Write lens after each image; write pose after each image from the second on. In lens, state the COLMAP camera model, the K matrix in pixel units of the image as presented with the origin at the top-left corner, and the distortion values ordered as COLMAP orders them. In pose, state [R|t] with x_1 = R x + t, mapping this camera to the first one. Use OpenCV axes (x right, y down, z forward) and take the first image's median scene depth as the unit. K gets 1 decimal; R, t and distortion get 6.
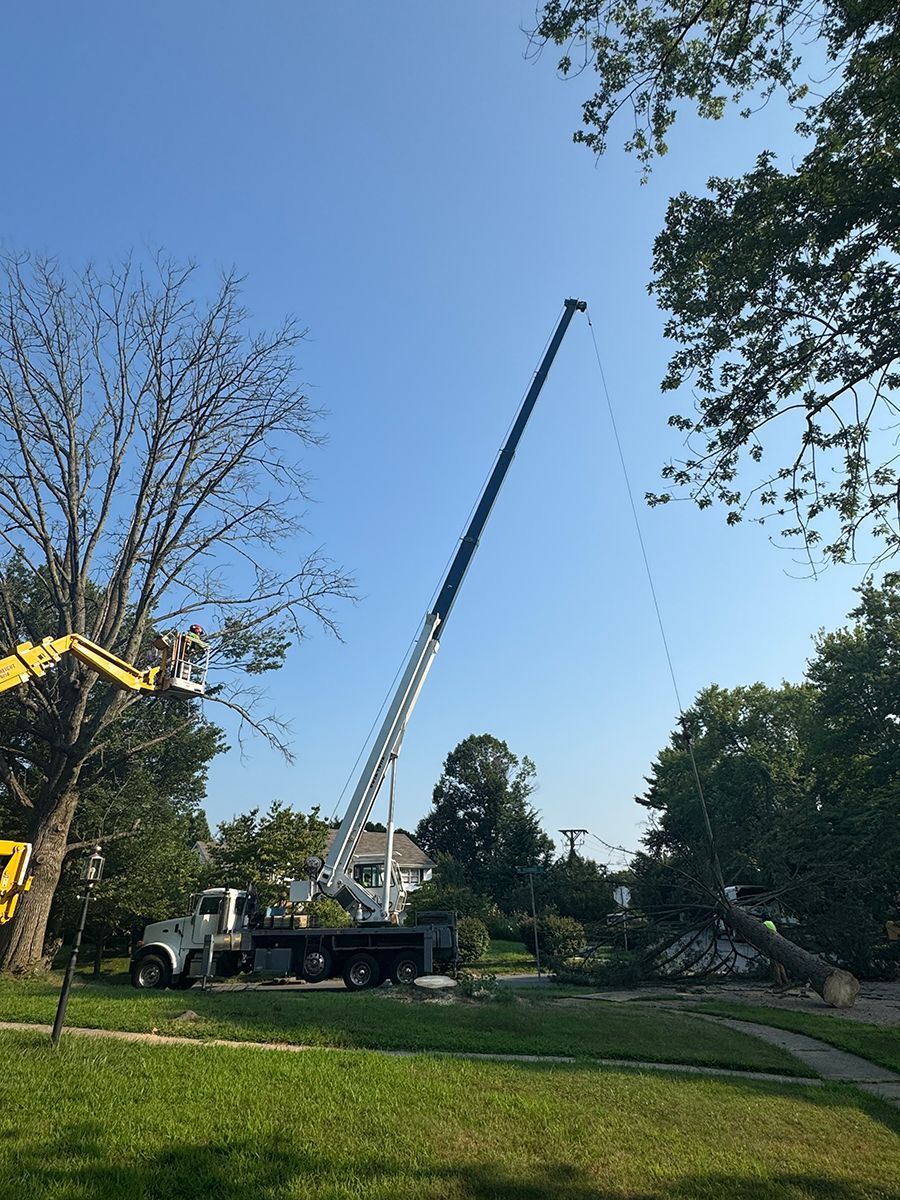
lens RADIAL K [[679.2, 0, 450.3], [0, 679.2, 595.9], [0, 0, 1]] dist [-0.006803, 0.000421]
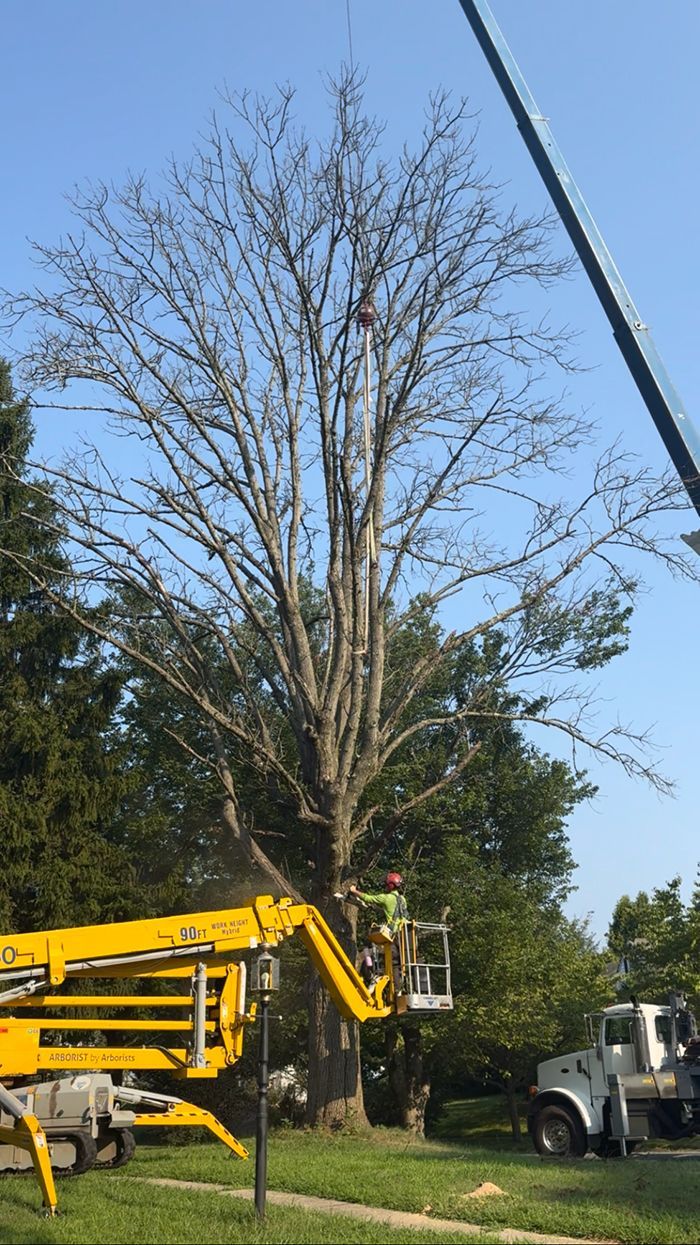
lens RADIAL K [[1051.2, 0, 347.1], [0, 1051.2, 617.3], [0, 0, 1]] dist [0.147505, -0.293852]
pose [[0.810749, -0.242793, -0.532670, 0.067199], [0.271866, 0.962018, -0.024698, 0.031532], [0.518435, -0.124791, 0.845962, 0.051500]]
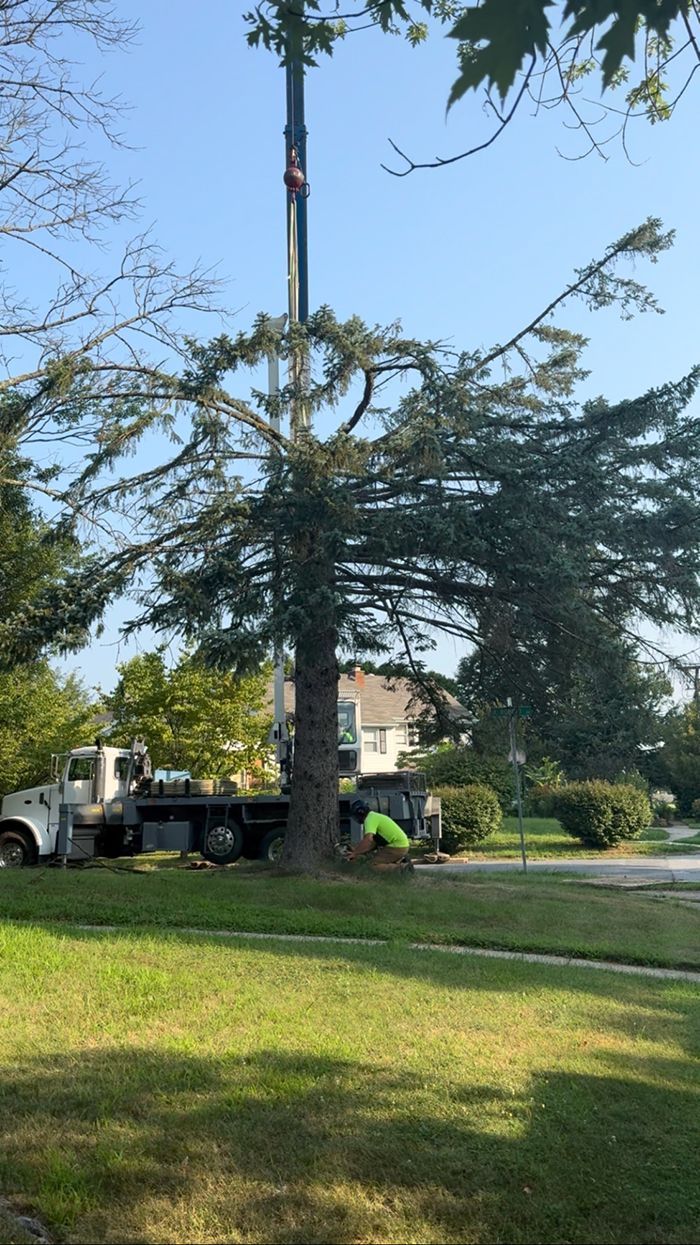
lens RADIAL K [[1051.2, 0, 347.1], [0, 1051.2, 617.3], [0, 0, 1]] dist [0.147505, -0.293852]
pose [[0.982769, -0.035366, -0.181423, 0.125977], [0.083321, 0.960908, 0.264034, 0.022347], [0.164993, -0.274601, 0.947297, 0.013143]]
